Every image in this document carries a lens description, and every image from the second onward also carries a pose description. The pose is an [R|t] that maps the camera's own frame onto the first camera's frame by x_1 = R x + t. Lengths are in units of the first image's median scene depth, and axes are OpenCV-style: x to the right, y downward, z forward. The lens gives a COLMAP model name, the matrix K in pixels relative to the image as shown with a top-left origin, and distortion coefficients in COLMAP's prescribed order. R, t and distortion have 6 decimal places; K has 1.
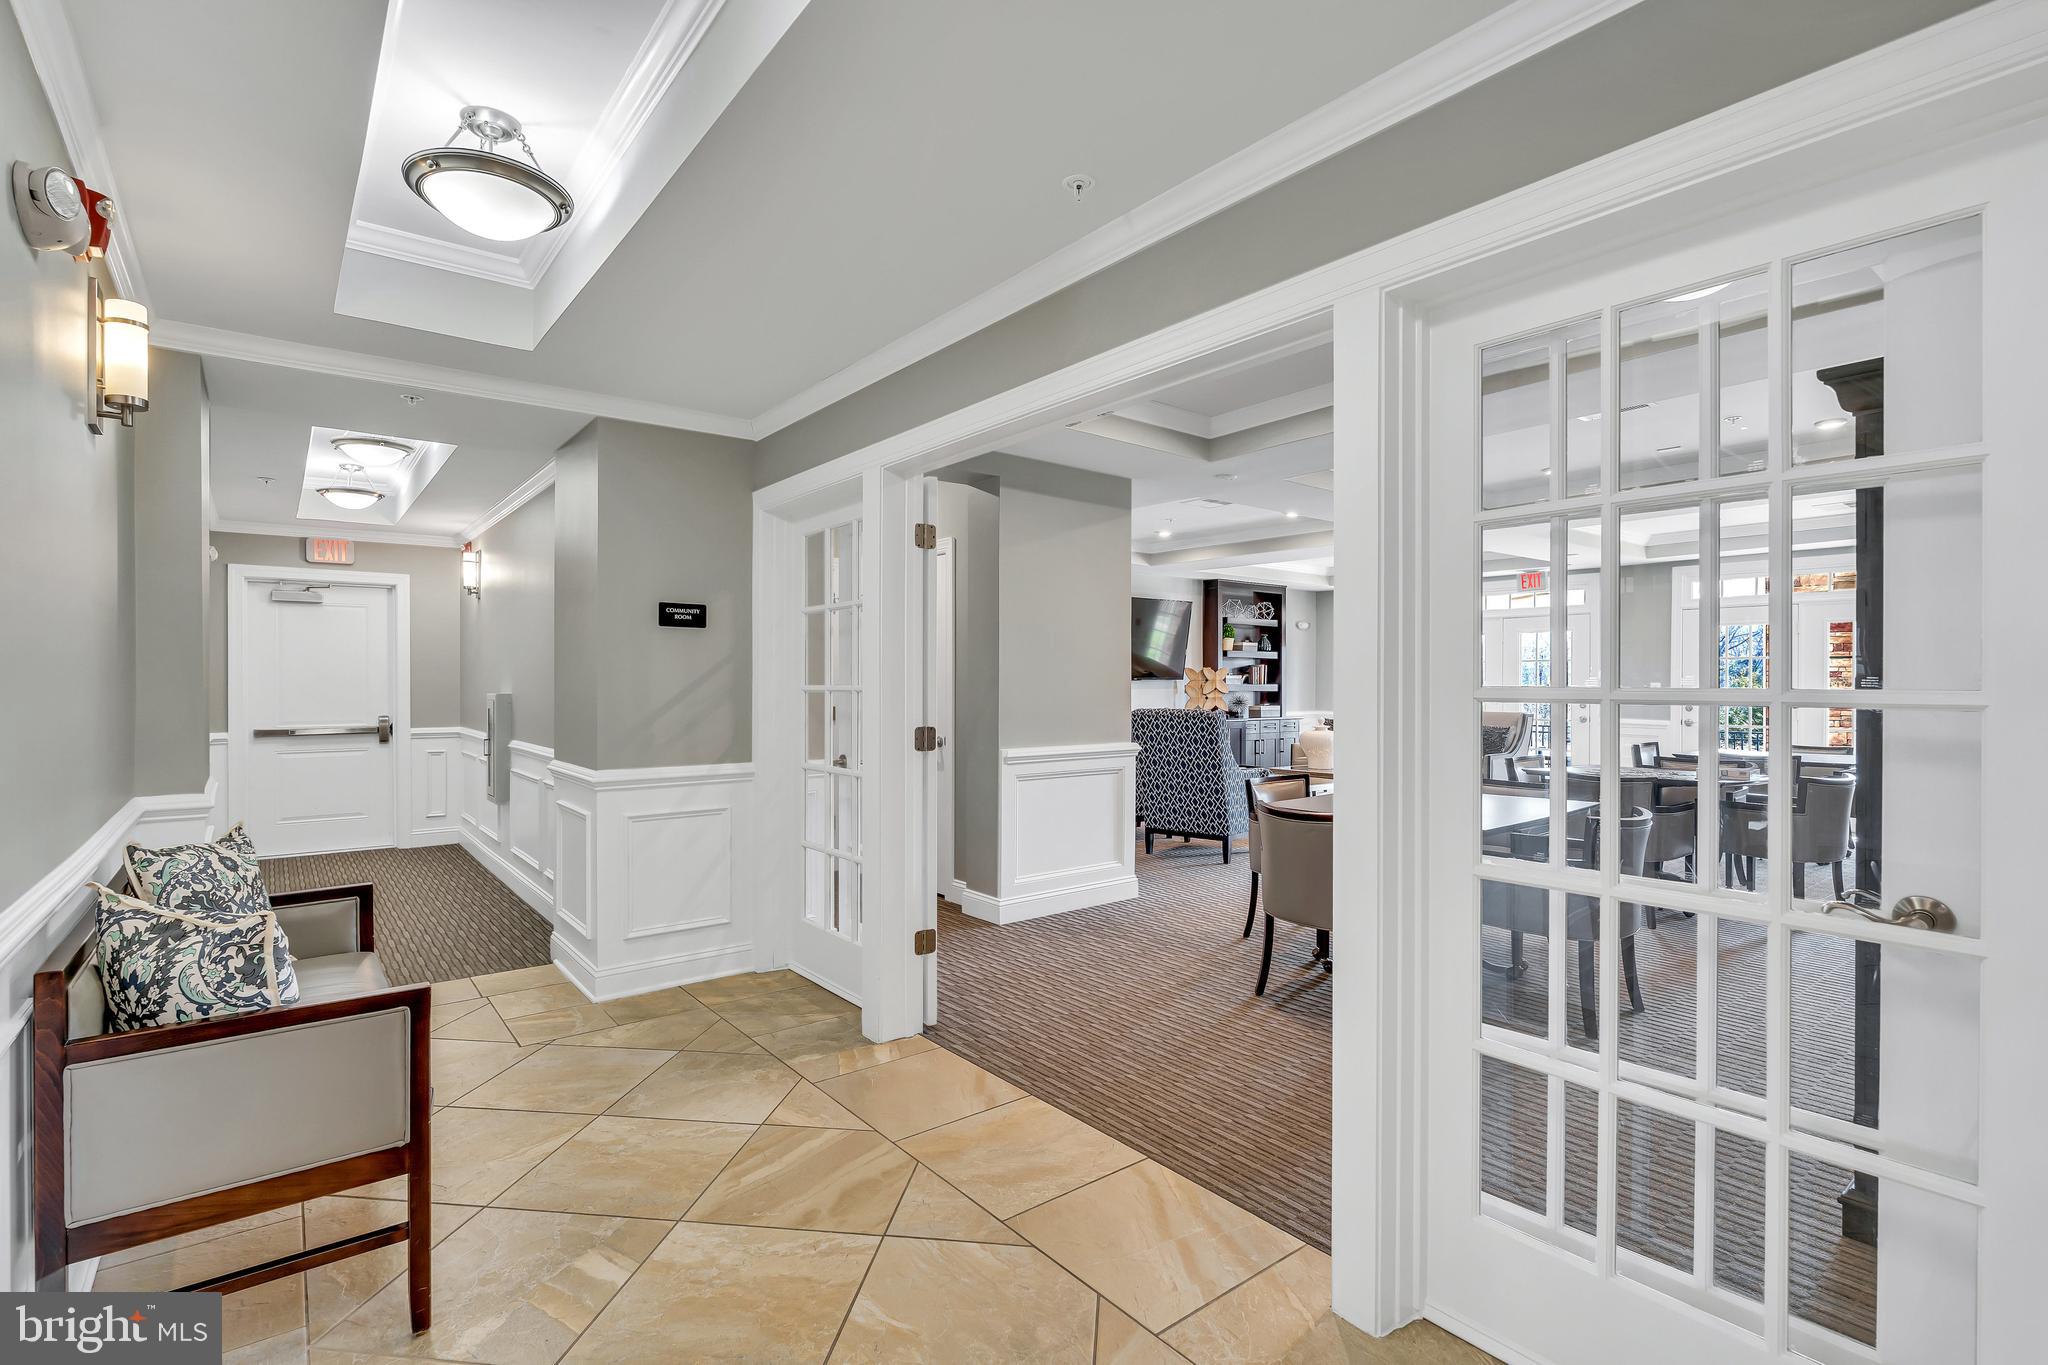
lens RADIAL K [[954.1, 0, 1024.0], [0, 954.1, 682.5], [0, 0, 1]] dist [-0.000129, 0.000227]
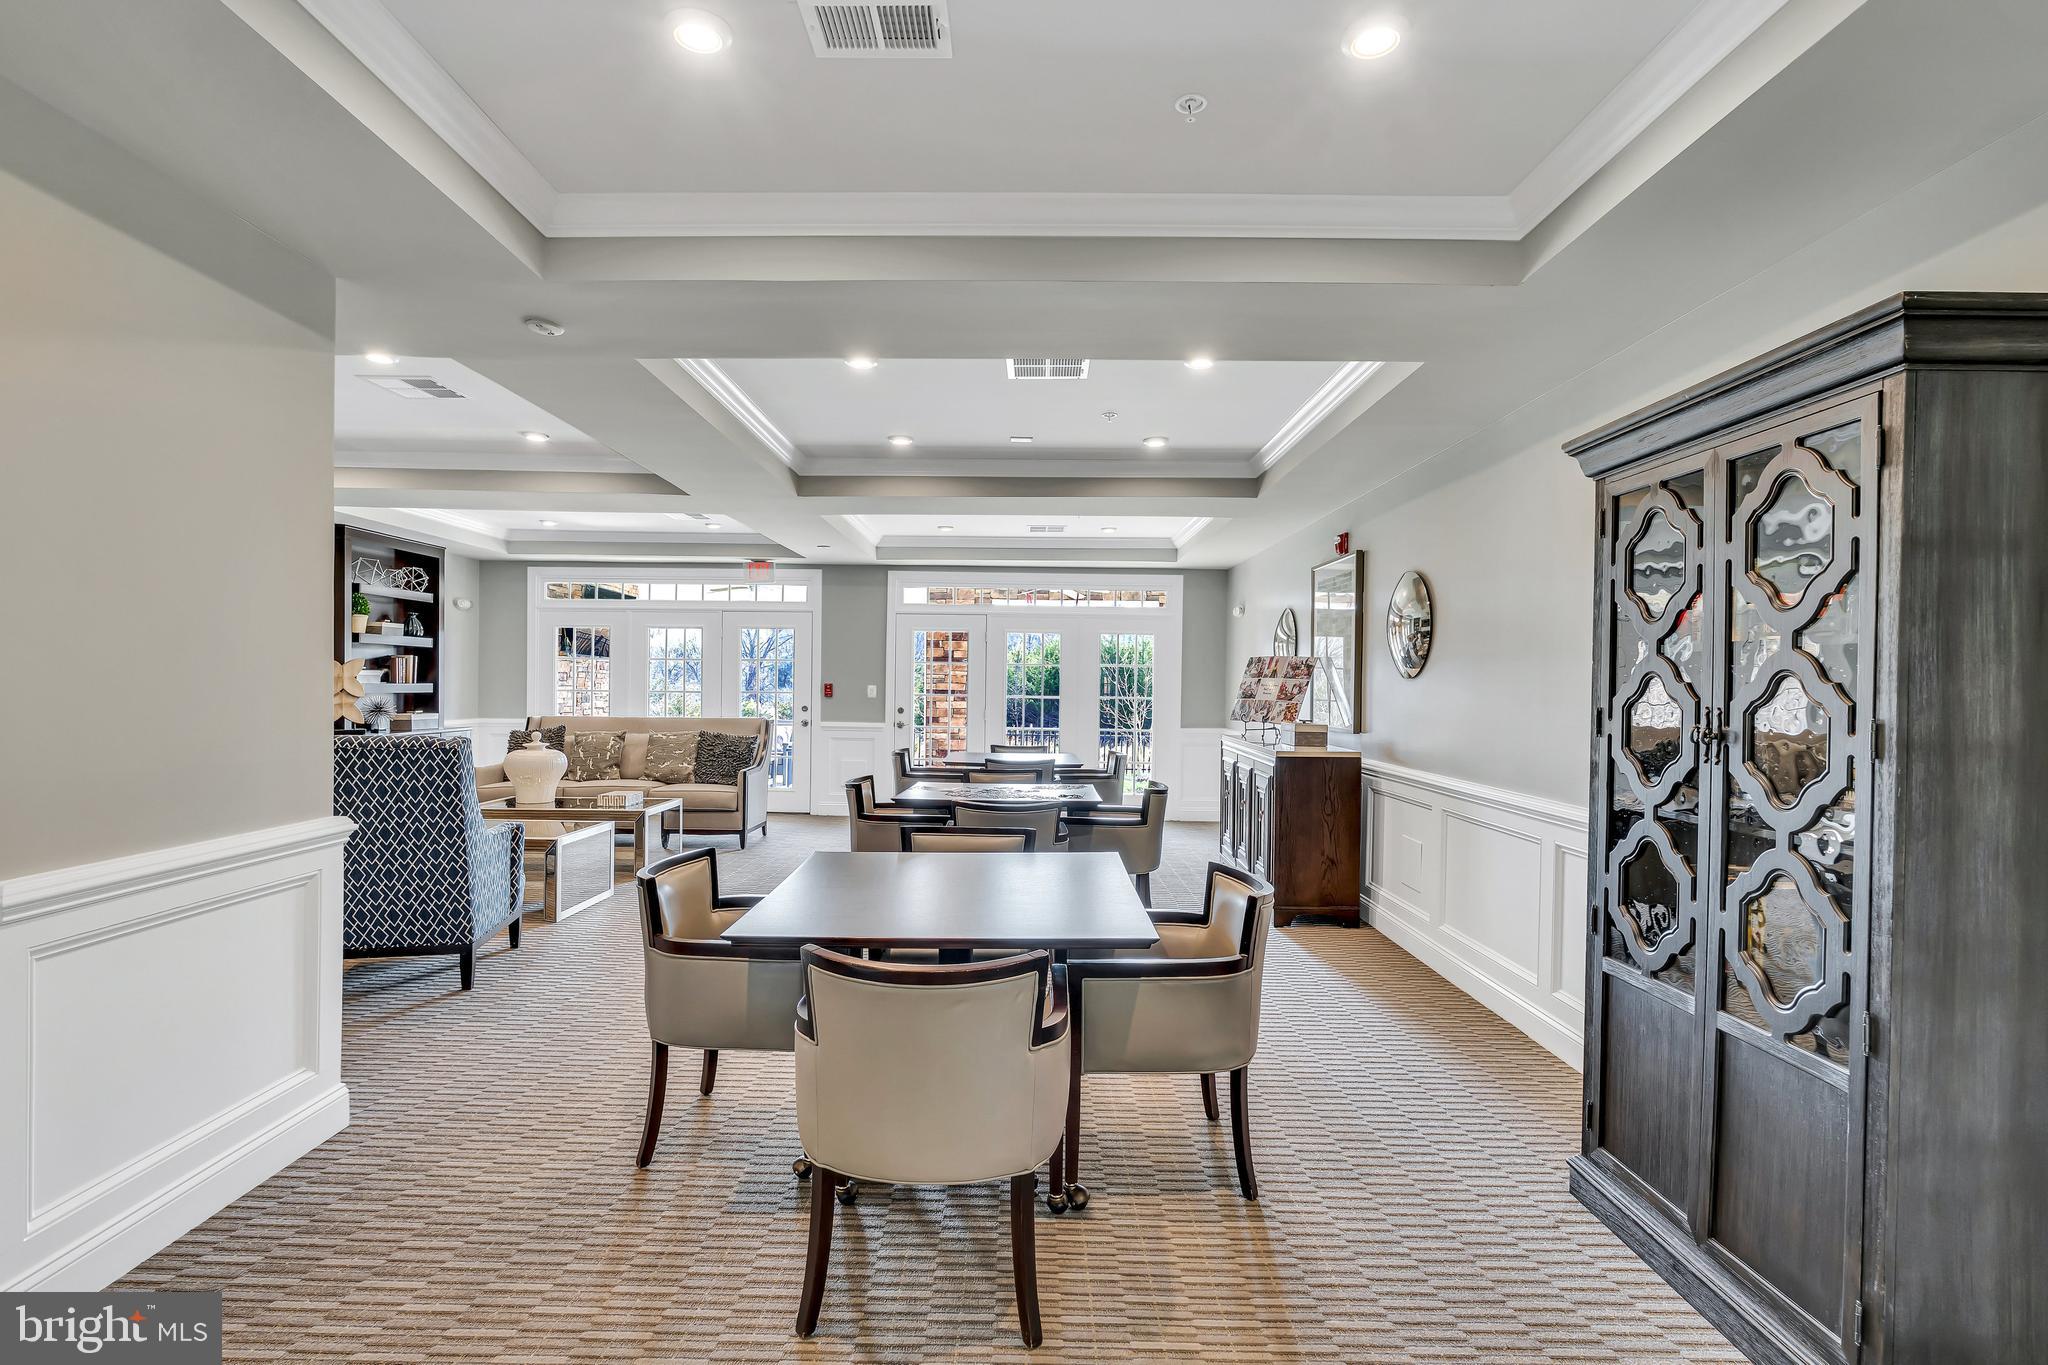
lens RADIAL K [[969.0, 0, 1013.0], [0, 969.0, 692.8], [0, 0, 1]] dist [-0.002181, -0.000036]
pose [[0.628302, -0.004150, 0.777958, -0.027411], [-0.011000, 0.999838, 0.014218, -0.006067], [-0.777891, -0.017490, 0.628155, 0.205447]]
